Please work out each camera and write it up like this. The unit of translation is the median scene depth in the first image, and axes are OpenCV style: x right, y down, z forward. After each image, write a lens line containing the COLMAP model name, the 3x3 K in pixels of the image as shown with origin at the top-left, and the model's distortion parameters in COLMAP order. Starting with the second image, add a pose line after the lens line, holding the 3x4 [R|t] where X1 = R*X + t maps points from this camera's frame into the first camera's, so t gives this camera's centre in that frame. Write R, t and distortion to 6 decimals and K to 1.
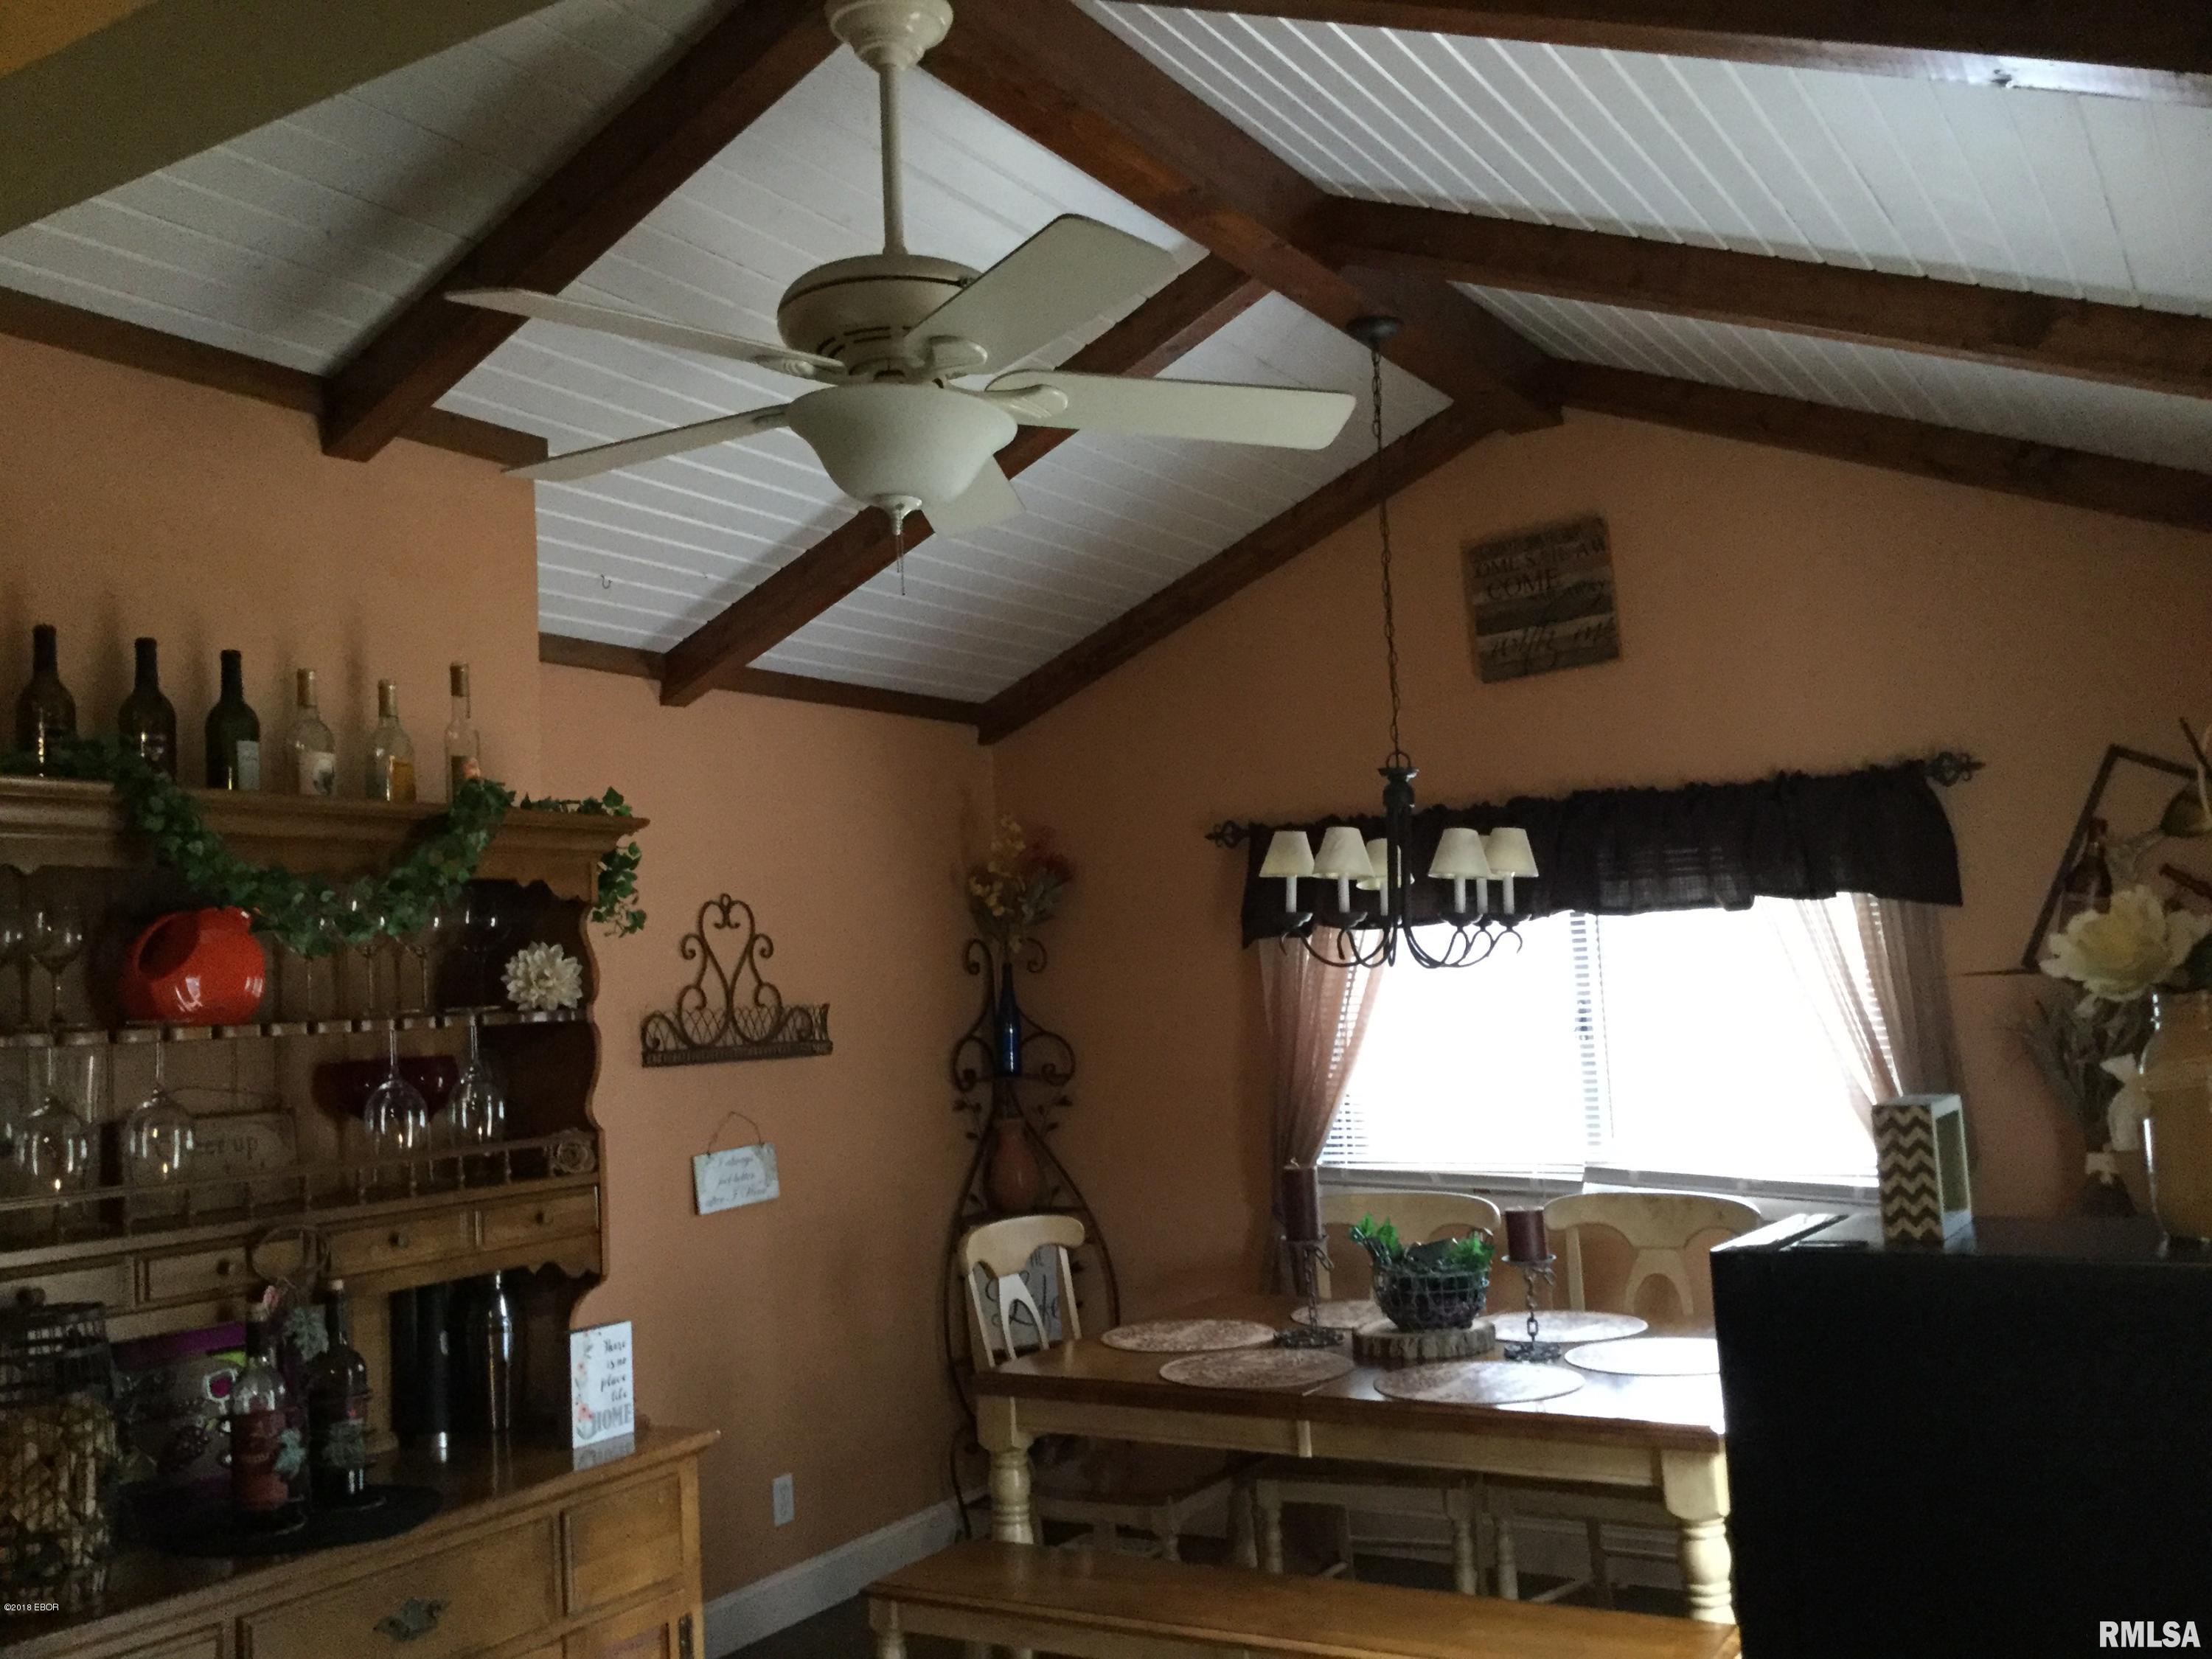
lens RADIAL K [[2017.7, 0, 1106.0], [0, 2017.7, 829.5], [0, 0, 1]] dist [0.210855, -0.475950]
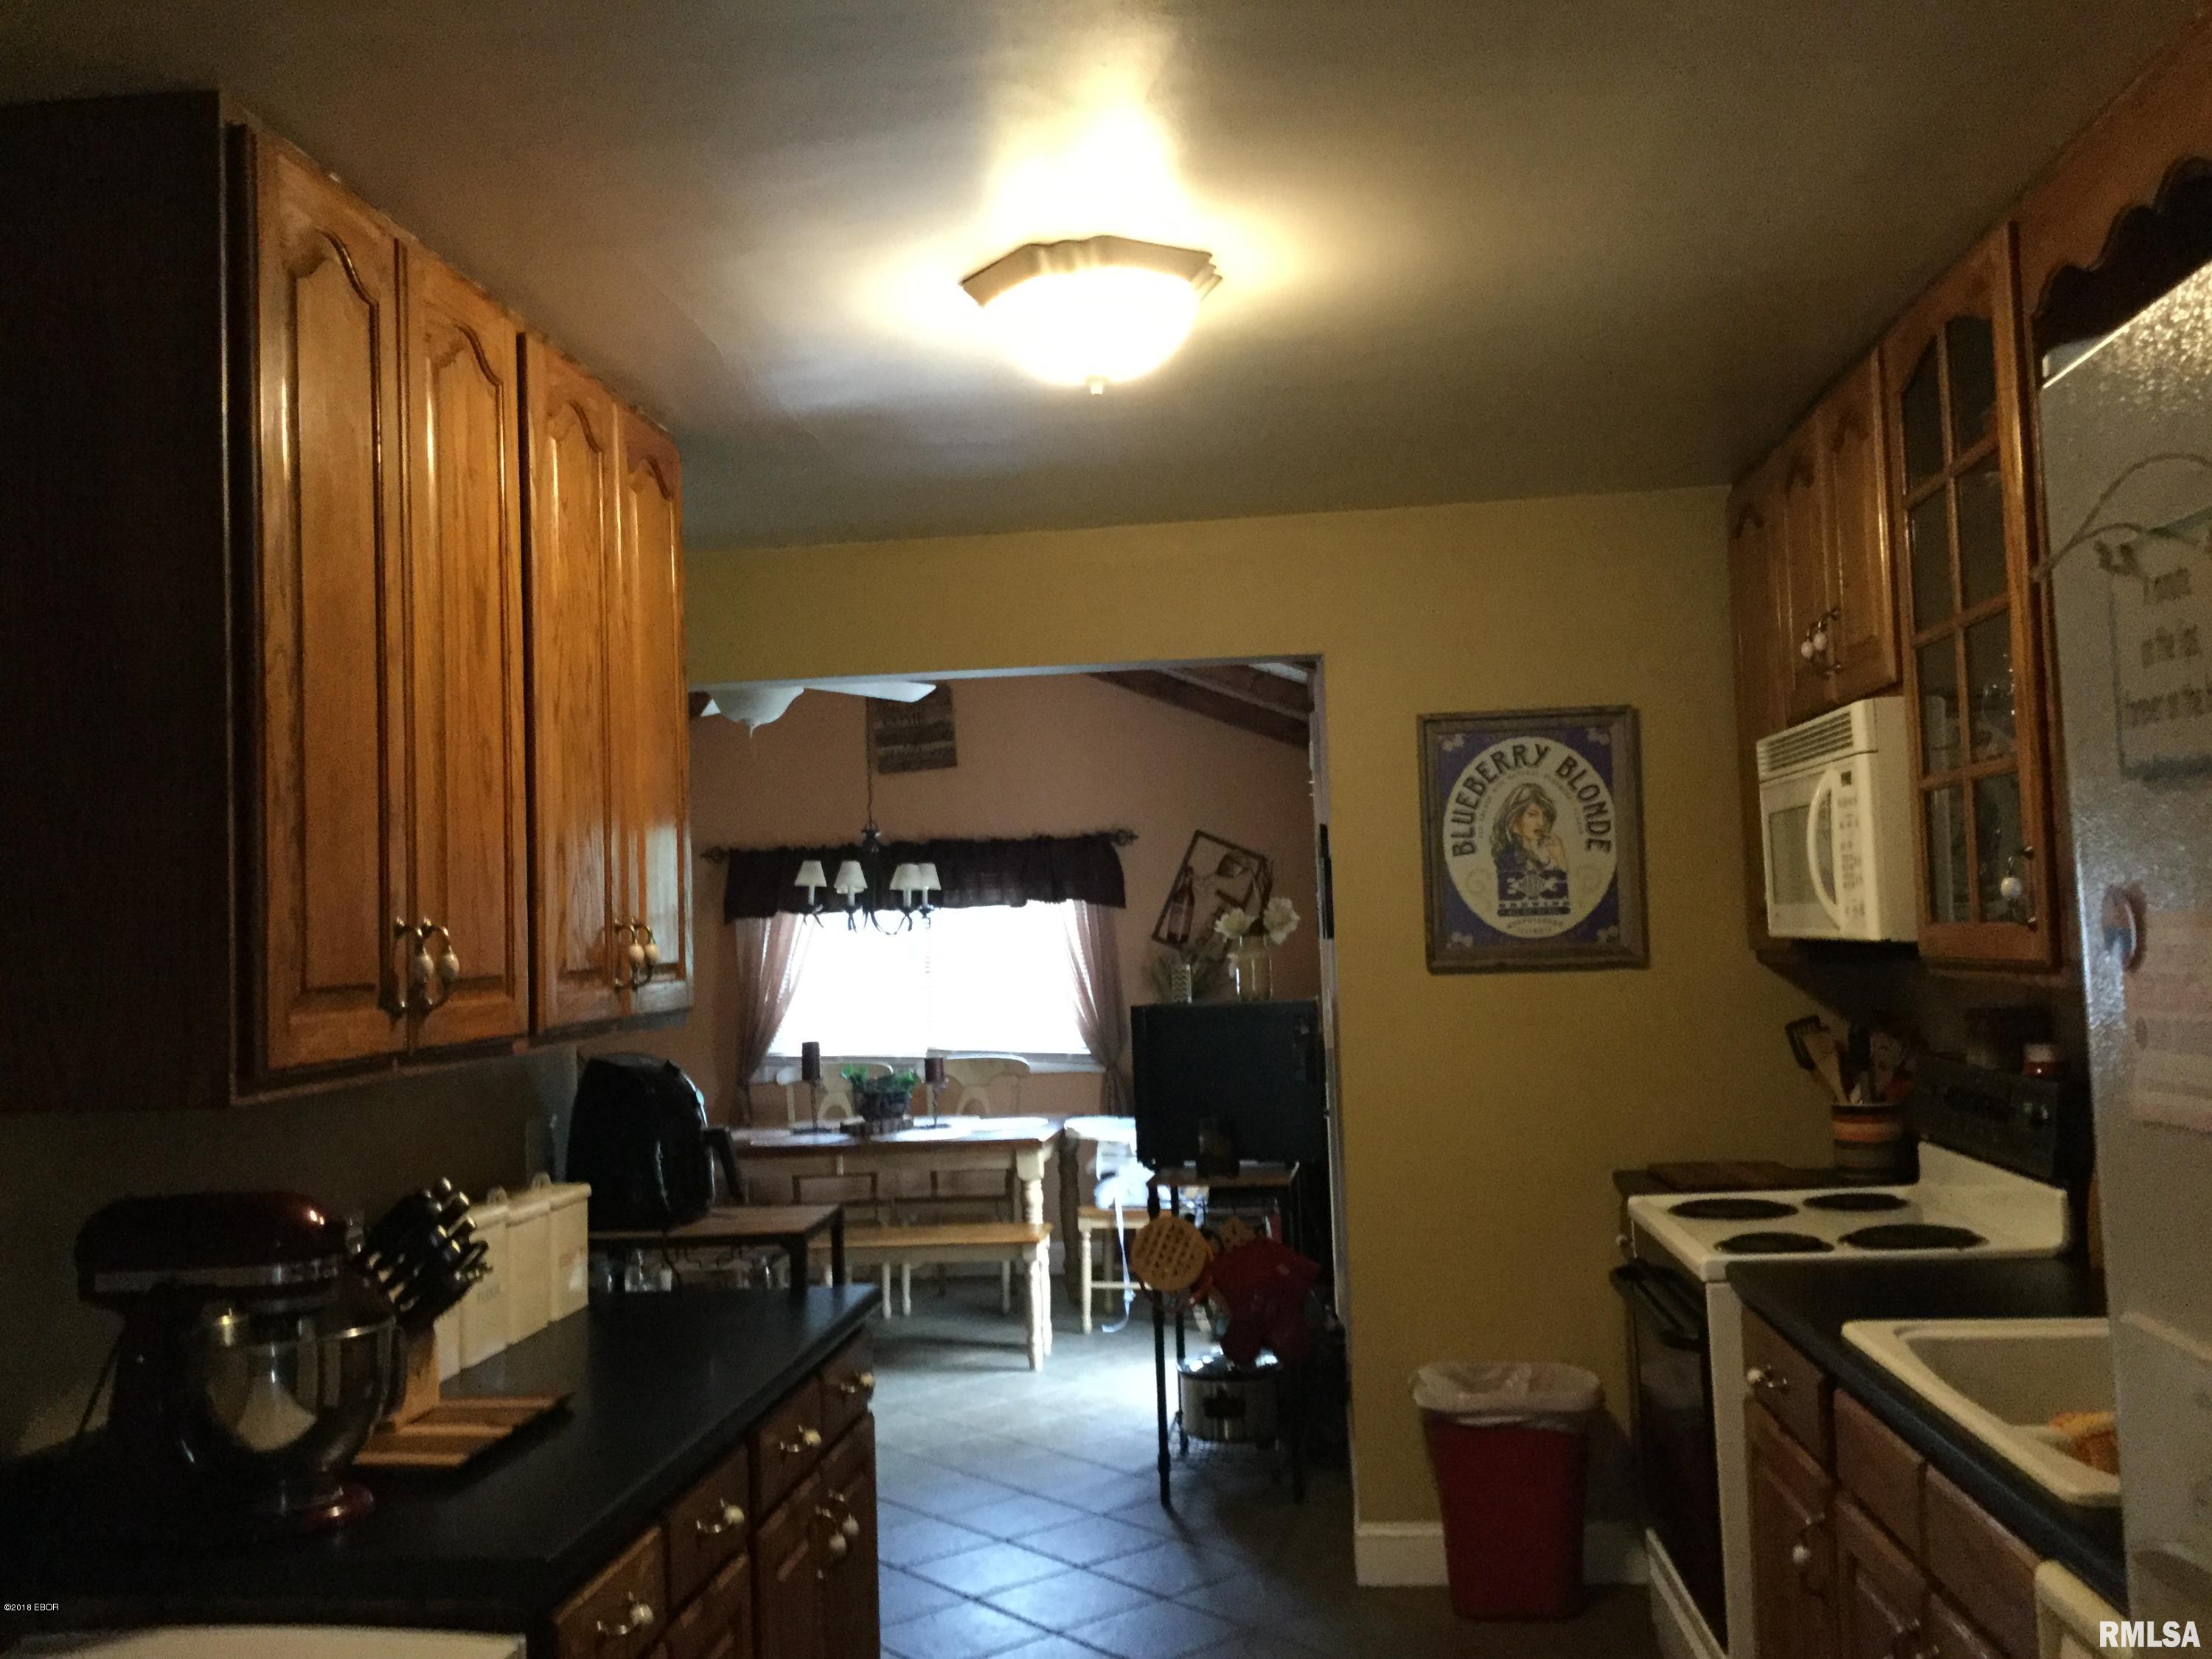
lens RADIAL K [[2017.7, 0, 1106.0], [0, 2017.7, 829.5], [0, 0, 1]] dist [0.210855, -0.475950]
pose [[0.903293, 0.038467, 0.427296, -0.452091], [-0.040696, 0.999164, -0.003919, -0.030752], [-0.427090, -0.013849, 0.904103, -0.775902]]
